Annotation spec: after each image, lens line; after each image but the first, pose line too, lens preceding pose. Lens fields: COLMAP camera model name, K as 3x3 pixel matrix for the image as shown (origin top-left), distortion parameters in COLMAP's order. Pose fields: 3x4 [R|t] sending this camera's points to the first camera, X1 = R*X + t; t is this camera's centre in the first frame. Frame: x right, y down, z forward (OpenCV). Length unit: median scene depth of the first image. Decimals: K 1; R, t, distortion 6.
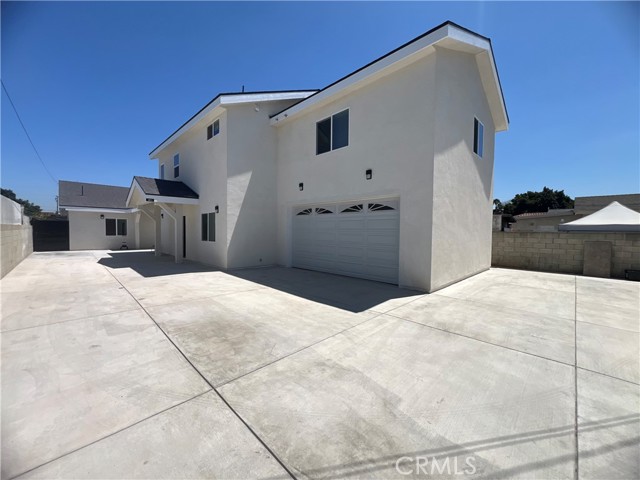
lens RADIAL K [[254.7, 0, 321.2], [0, 254.7, 241.1], [0, 0, 1]] dist [-0.000006, 0.000630]
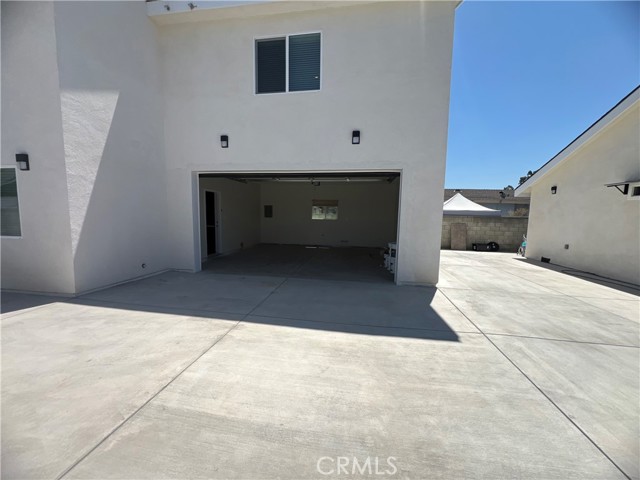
lens RADIAL K [[254.7, 0, 321.2], [0, 254.7, 241.1], [0, 0, 1]] dist [-0.000006, 0.000630]
pose [[0.810686, -0.055659, 0.582830, -0.310453], [0.013571, 0.996990, 0.076335, -0.019800], [-0.585324, -0.053974, 0.809001, 0.414040]]
